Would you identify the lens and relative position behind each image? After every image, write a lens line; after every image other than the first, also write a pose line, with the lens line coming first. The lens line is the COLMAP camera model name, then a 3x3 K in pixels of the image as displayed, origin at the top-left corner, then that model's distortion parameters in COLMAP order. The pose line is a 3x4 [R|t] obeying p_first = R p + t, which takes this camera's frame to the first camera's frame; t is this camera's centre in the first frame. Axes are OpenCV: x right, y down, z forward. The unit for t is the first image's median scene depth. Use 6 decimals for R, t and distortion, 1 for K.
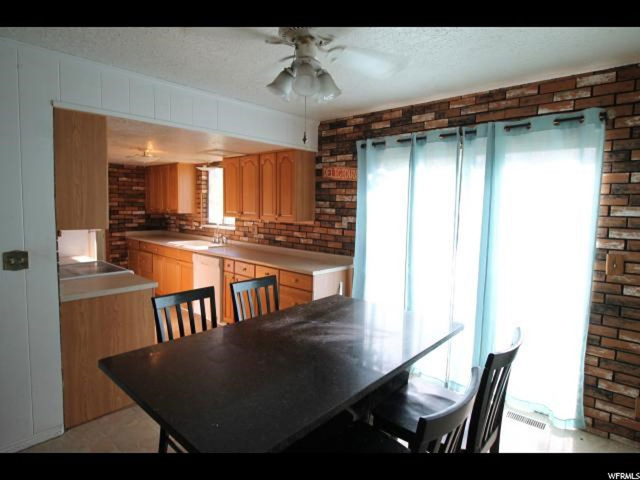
lens RADIAL K [[361.4, 0, 320.7], [0, 361.4, 234.0], [0, 0, 1]] dist [-0.005350, -0.001899]
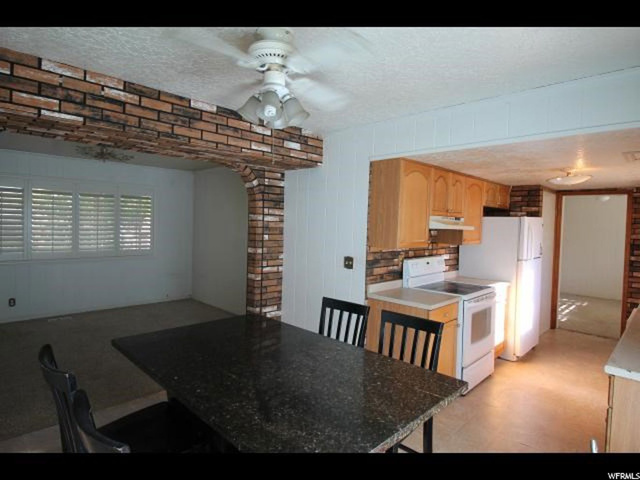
lens RADIAL K [[365.5, 0, 320.5], [0, 365.5, 233.0], [0, 0, 1]] dist [0.002466, -0.009488]
pose [[-0.047171, 0.006584, -0.998865, 0.270622], [-0.111589, 0.993684, 0.011819, -0.021524], [0.992634, 0.112020, -0.046138, 0.327330]]
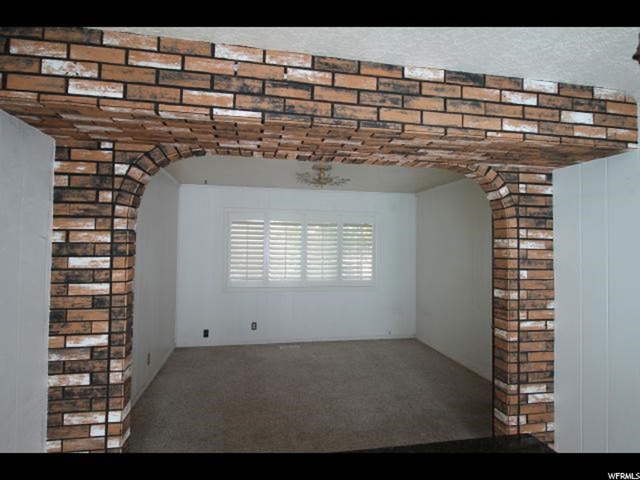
lens RADIAL K [[361.4, 0, 320.7], [0, 361.4, 234.0], [0, 0, 1]] dist [-0.005350, -0.001899]
pose [[-0.603322, -0.053666, -0.795690, 0.098298], [-0.091958, 0.995760, 0.002566, -0.020972], [0.792178, 0.074718, -0.605699, 0.264812]]
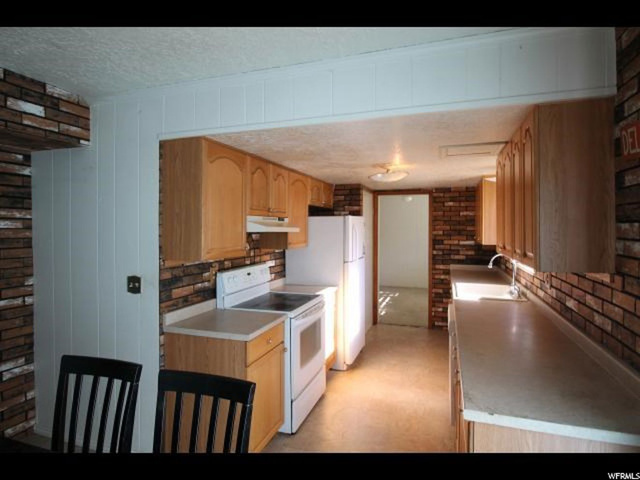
lens RADIAL K [[365.5, 0, 320.5], [0, 365.5, 233.0], [0, 0, 1]] dist [0.002466, -0.009488]
pose [[0.388895, -0.005661, -0.921265, 0.146590], [-0.068954, 0.996997, -0.035234, -0.029691], [0.918698, 0.077227, 0.387337, 0.377016]]
